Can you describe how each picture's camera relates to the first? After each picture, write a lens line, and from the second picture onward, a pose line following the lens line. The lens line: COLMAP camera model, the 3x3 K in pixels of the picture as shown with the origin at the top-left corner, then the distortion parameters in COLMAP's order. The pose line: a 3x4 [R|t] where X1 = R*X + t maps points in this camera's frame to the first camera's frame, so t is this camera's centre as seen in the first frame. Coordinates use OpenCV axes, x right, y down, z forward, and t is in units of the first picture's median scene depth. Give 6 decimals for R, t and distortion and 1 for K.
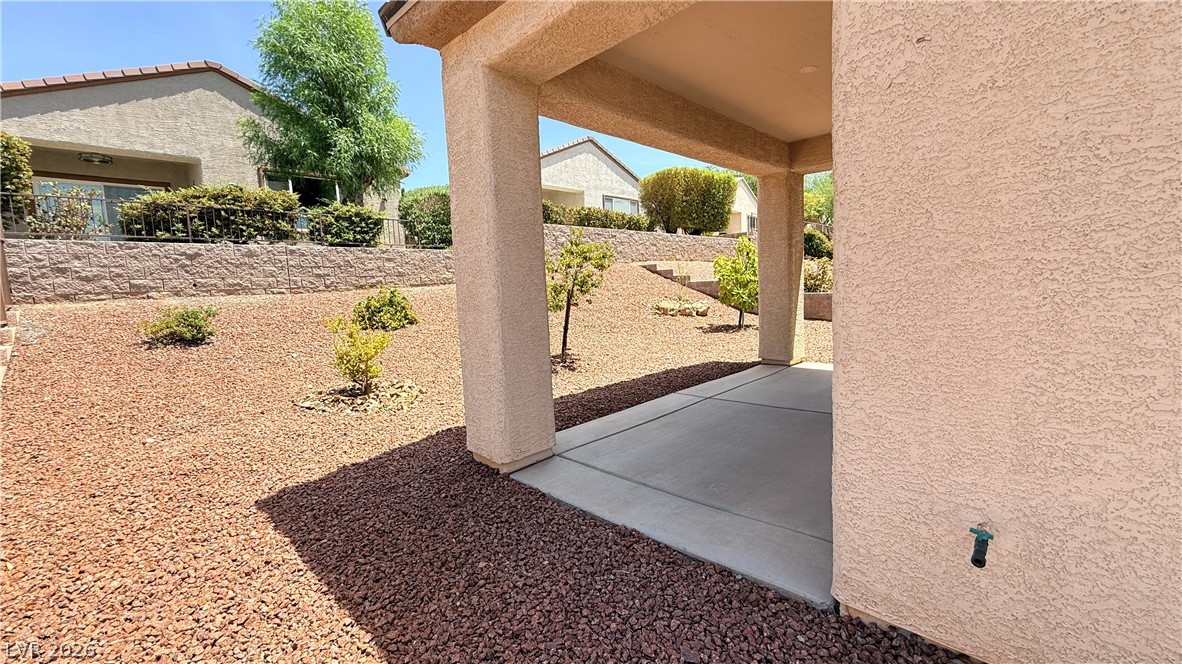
lens RADIAL K [[472.9, 0, 589.3], [0, 472.9, 330.7], [0, 0, 1]] dist [0.000845, 0.000090]
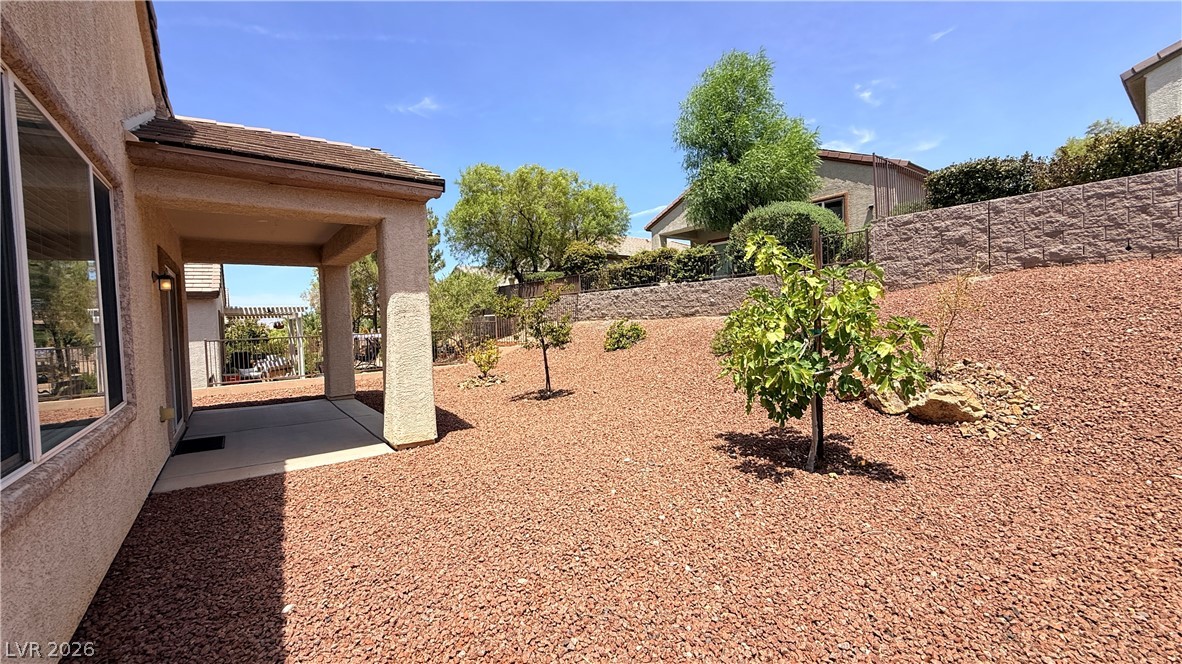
lens RADIAL K [[472.9, 0, 589.3], [0, 472.9, 330.7], [0, 0, 1]] dist [0.000845, 0.000090]
pose [[-0.145626, 0.074678, -0.986517, 0.883961], [-0.058260, 0.994769, 0.083903, -0.163342], [0.987623, 0.069693, -0.140514, 1.078378]]
